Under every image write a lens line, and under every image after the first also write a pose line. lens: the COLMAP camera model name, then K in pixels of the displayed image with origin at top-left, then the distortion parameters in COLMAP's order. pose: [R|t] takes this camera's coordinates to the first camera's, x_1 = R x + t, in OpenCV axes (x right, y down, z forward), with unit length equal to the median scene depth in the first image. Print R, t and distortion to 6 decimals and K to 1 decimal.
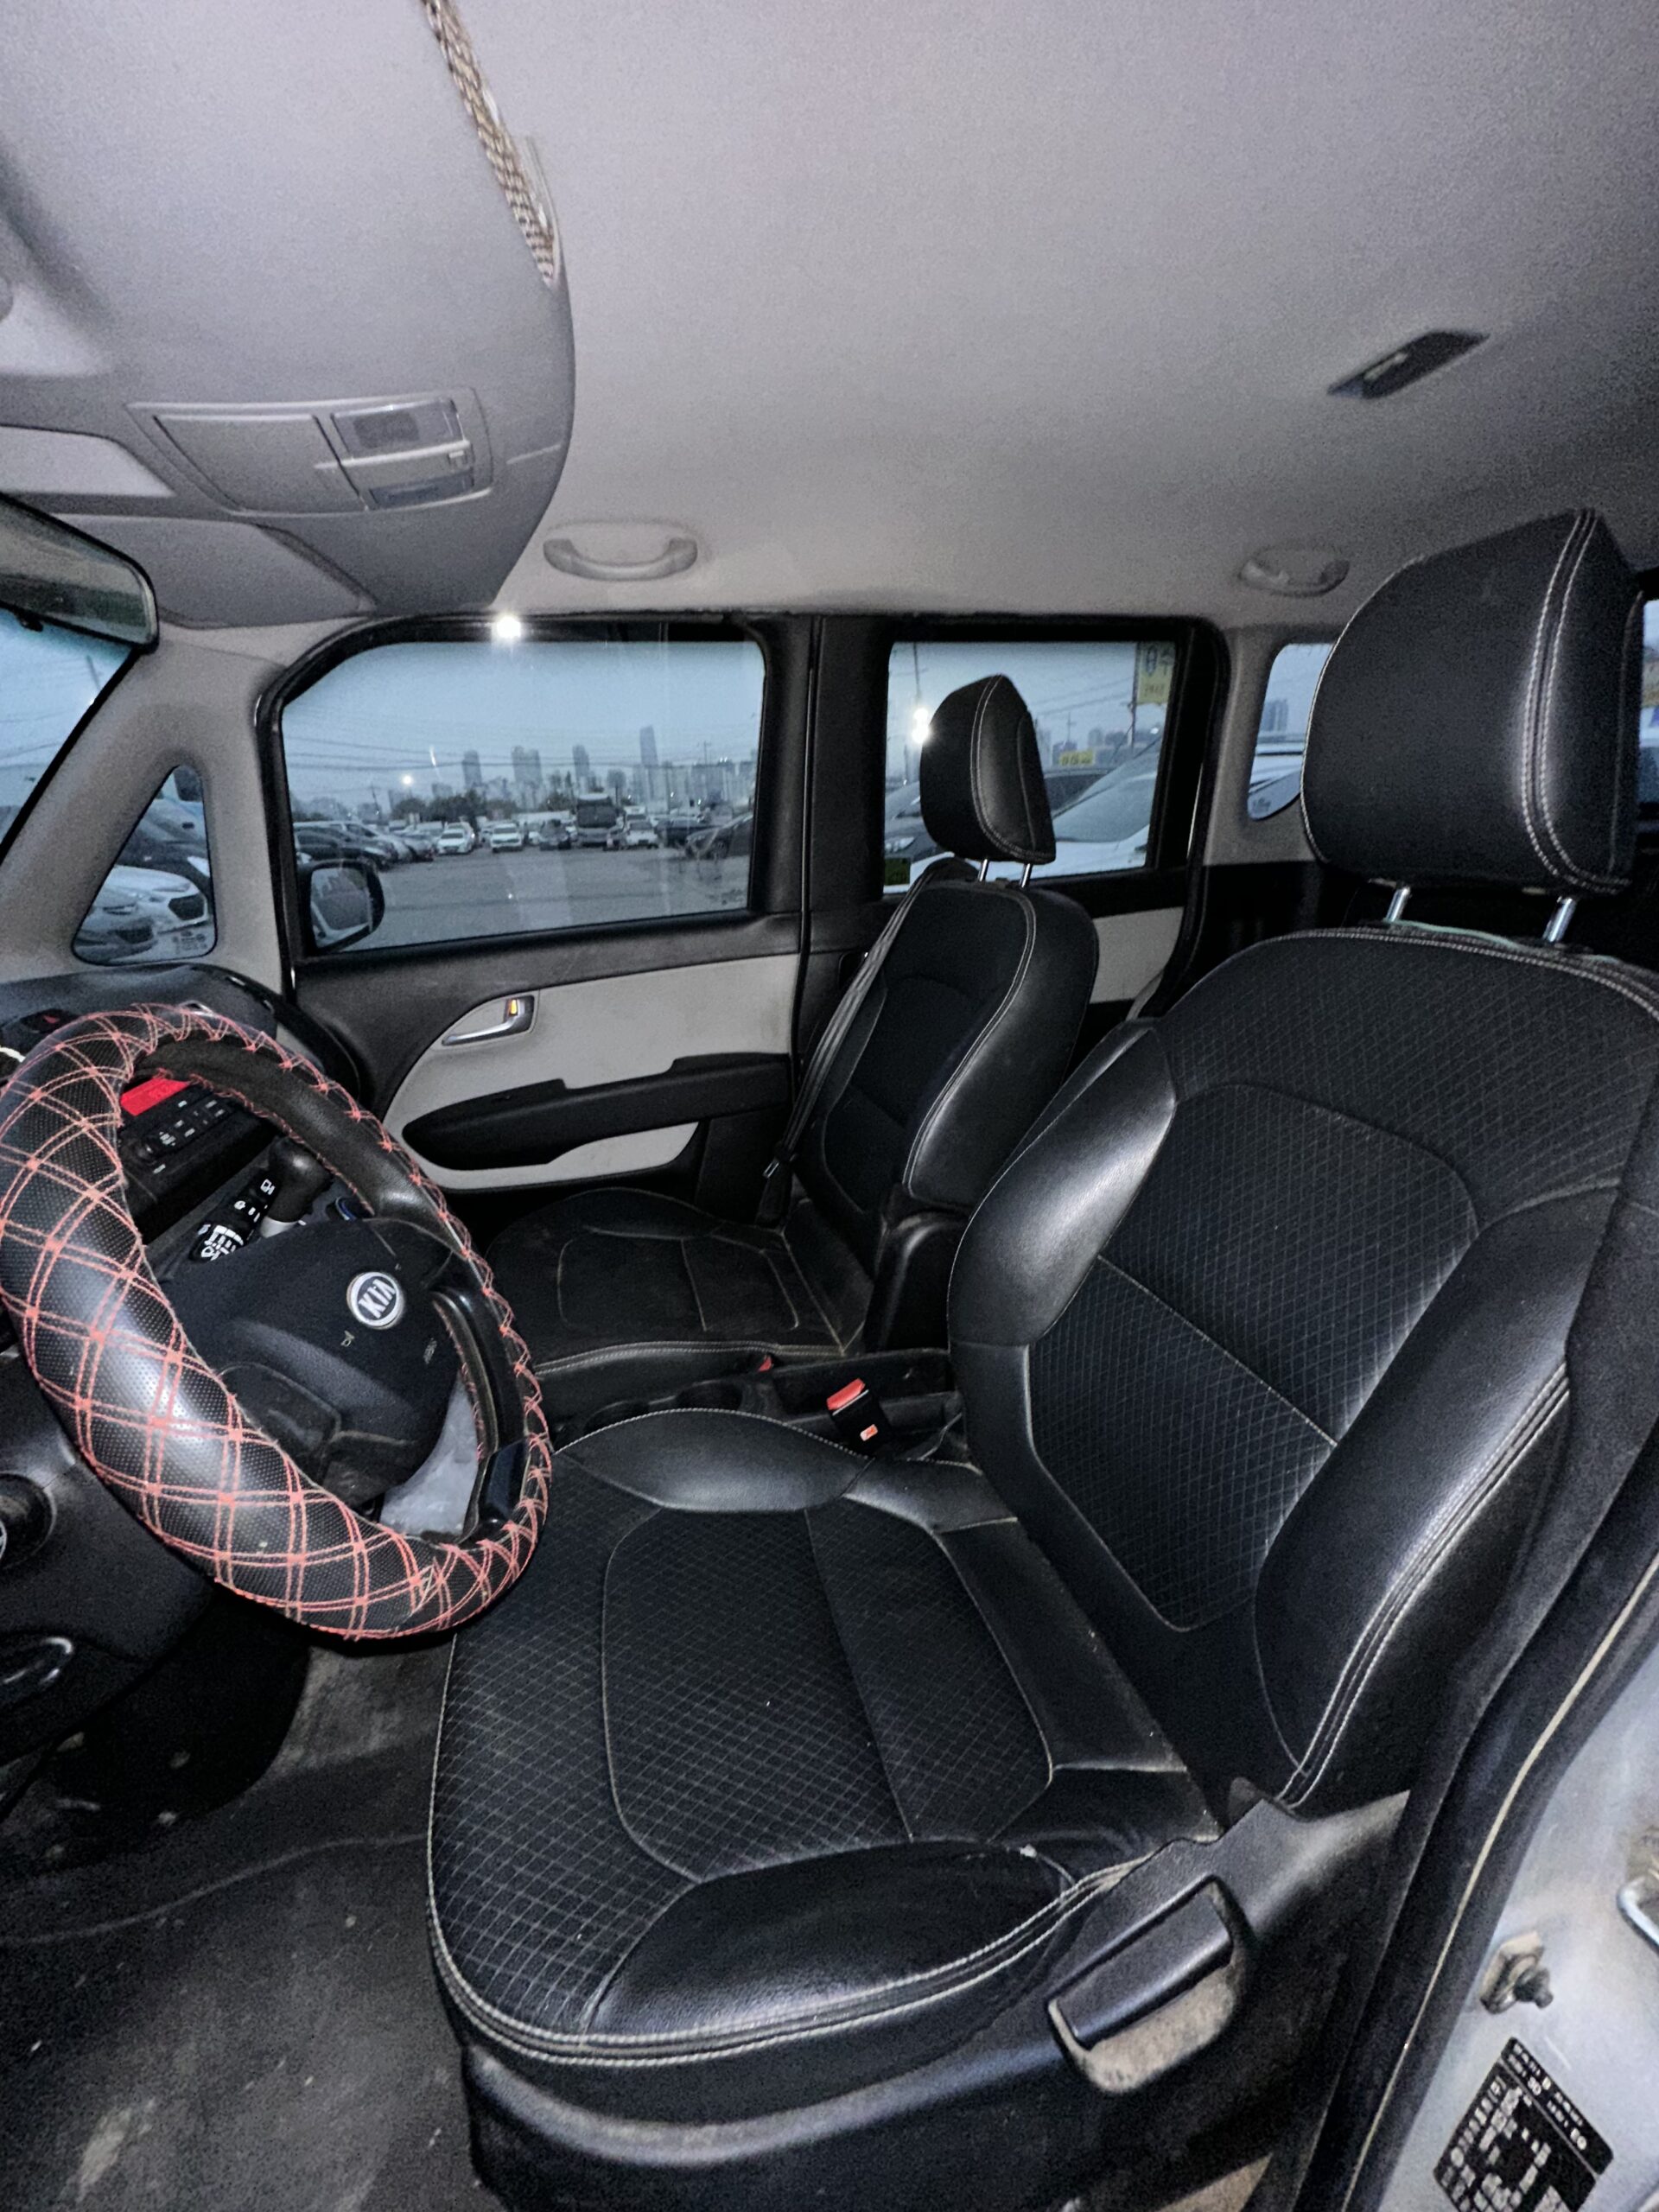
lens RADIAL K [[881.5, 0, 831.4], [0, 881.5, 1104.8], [0, 0, 1]] dist [-0.004881, 0.000064]
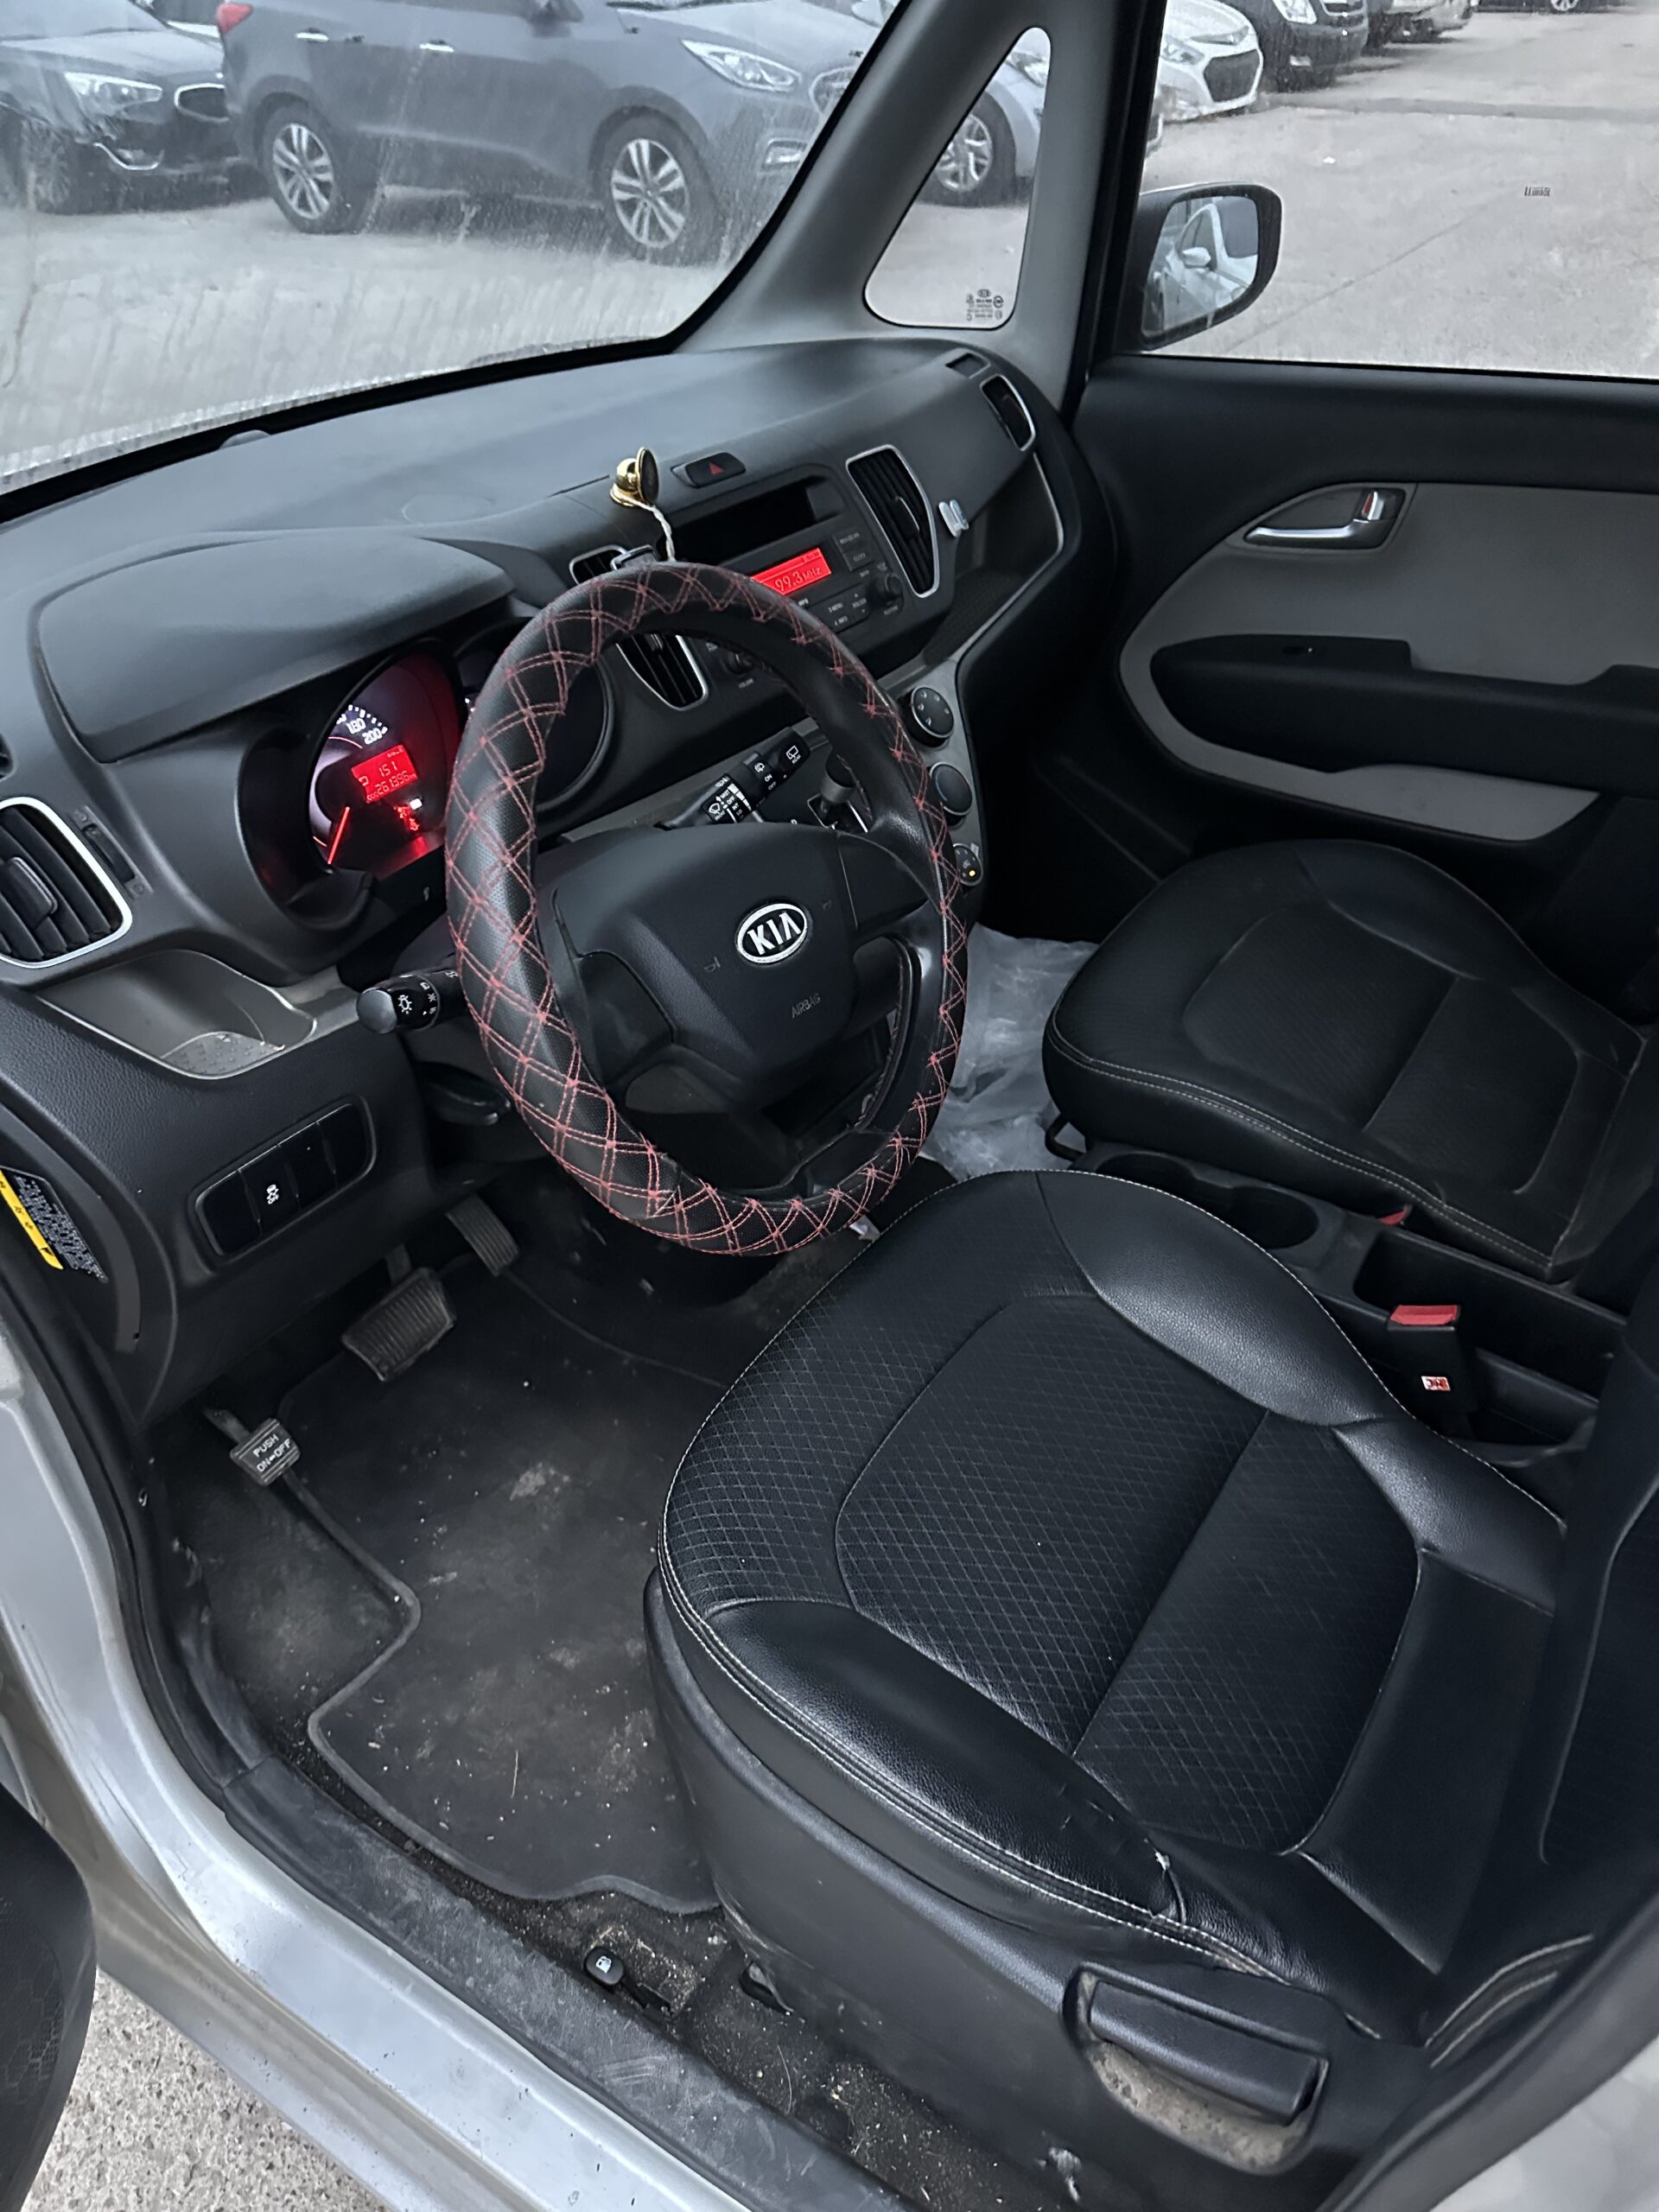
lens RADIAL K [[1569.2, 0, 830.1], [0, 1569.2, 1108.4], [0, 0, 1]] dist [0.016786, -0.019855]
pose [[0.660763, 0.469168, -0.585896, 0.484054], [-0.236971, 0.871047, 0.430257, -0.286300], [0.712206, -0.145458, 0.686735, -0.118611]]
